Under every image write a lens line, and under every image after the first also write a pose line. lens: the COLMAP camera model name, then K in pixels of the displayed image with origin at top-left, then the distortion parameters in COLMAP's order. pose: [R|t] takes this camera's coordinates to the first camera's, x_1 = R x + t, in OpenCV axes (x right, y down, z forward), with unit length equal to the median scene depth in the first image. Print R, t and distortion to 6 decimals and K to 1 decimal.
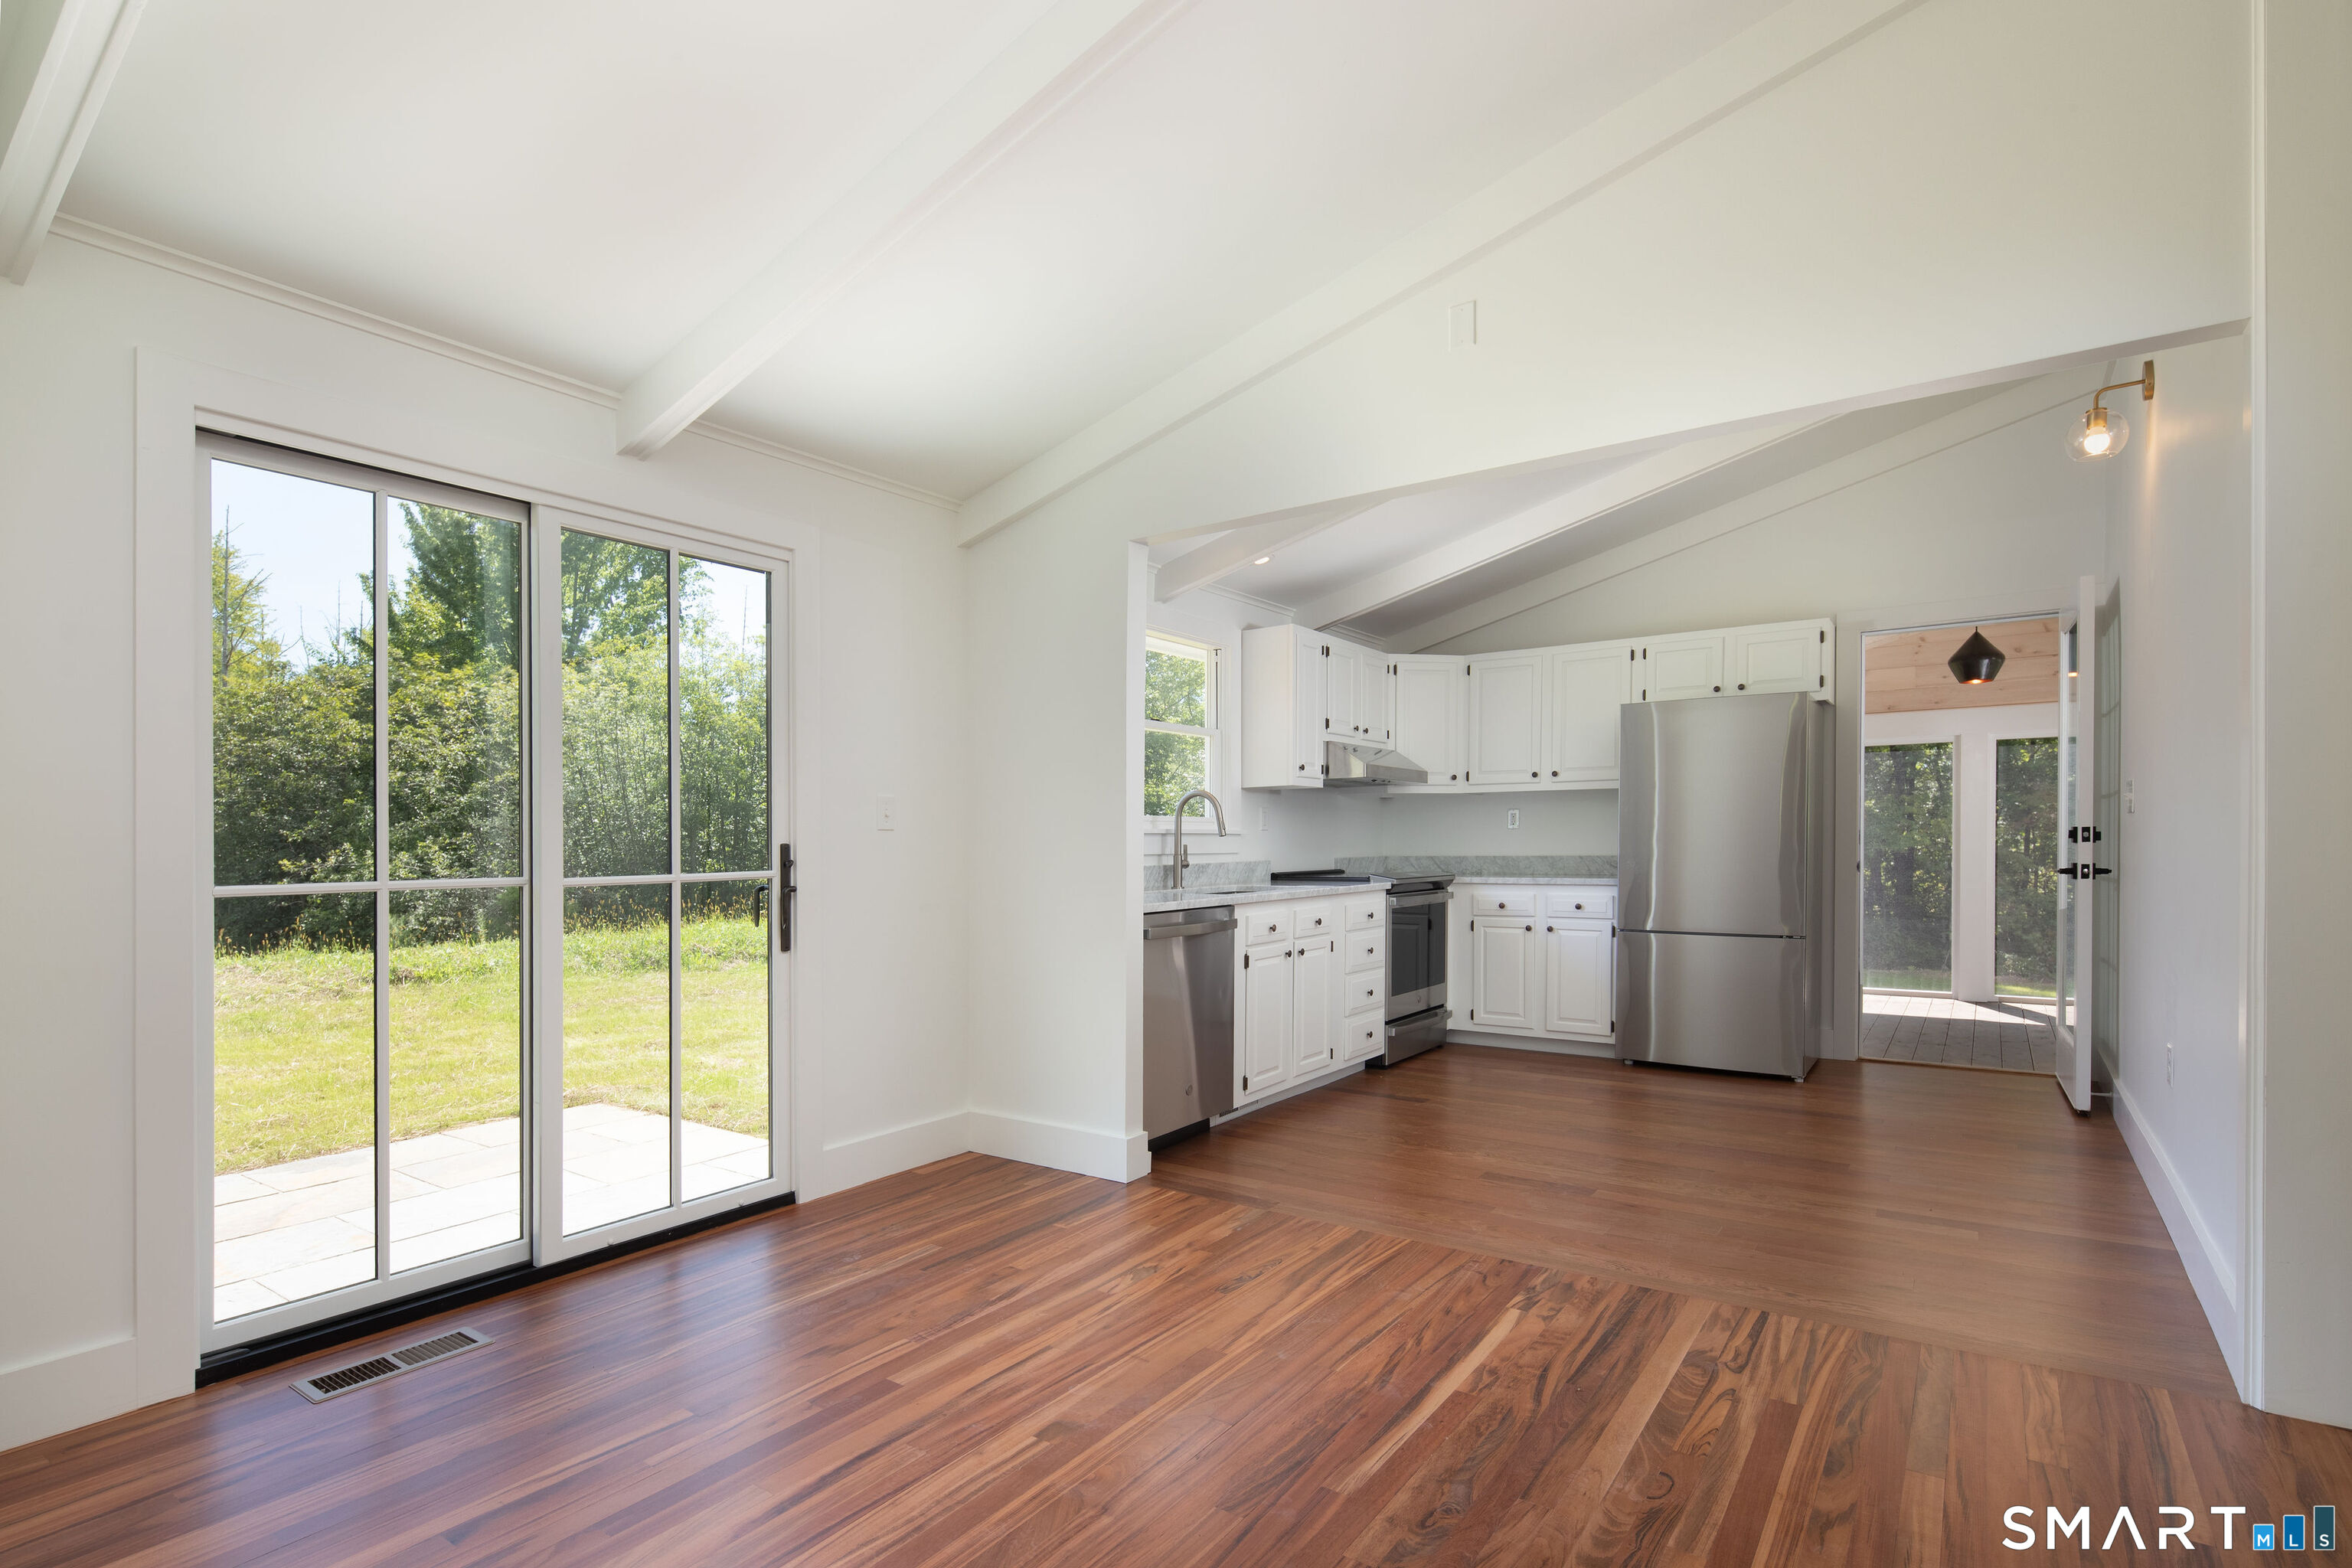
lens RADIAL K [[1147.6, 0, 1171.8], [0, 1147.6, 859.4], [0, 0, 1]] dist [0.013607, -0.000264]
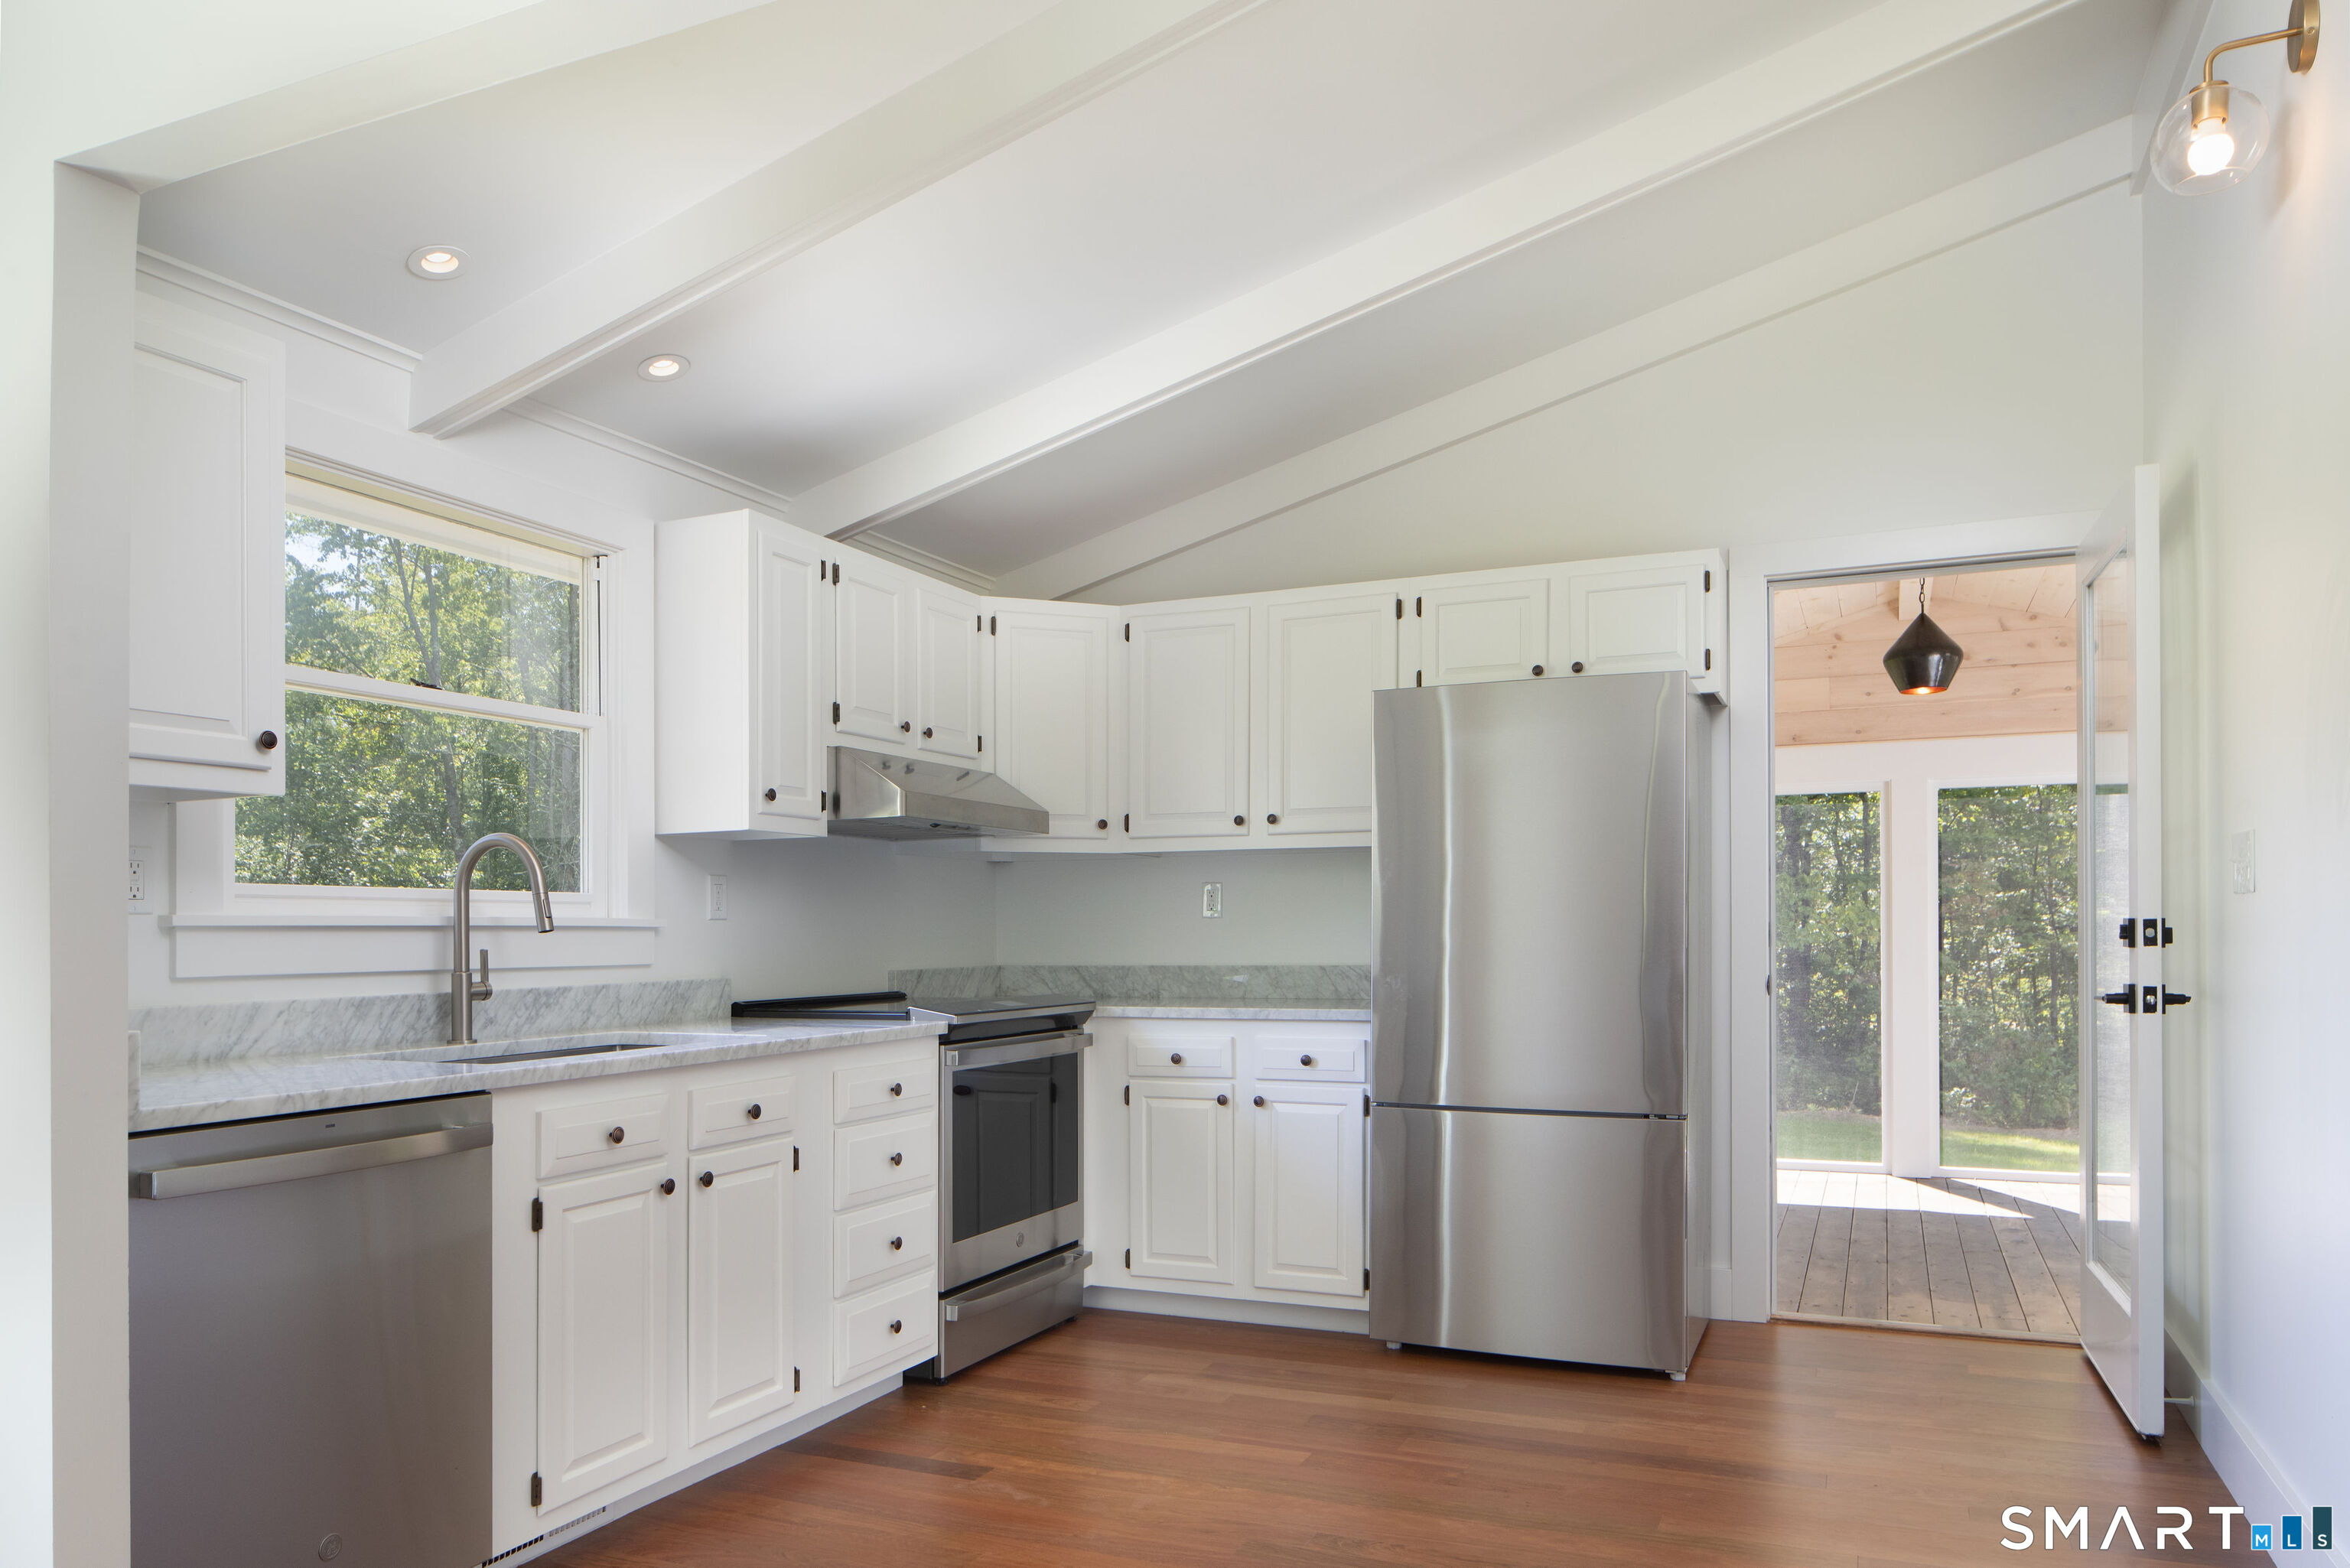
lens RADIAL K [[1588.9, 0, 1177.7], [0, 1588.9, 912.5], [0, 0, 1]] dist [-0.001042, 0.003048]
pose [[0.980716, 0.003899, 0.195401, 0.146699], [0.001660, 0.999599, -0.028282, -0.008098], [-0.195432, 0.028061, 0.980316, 0.271293]]
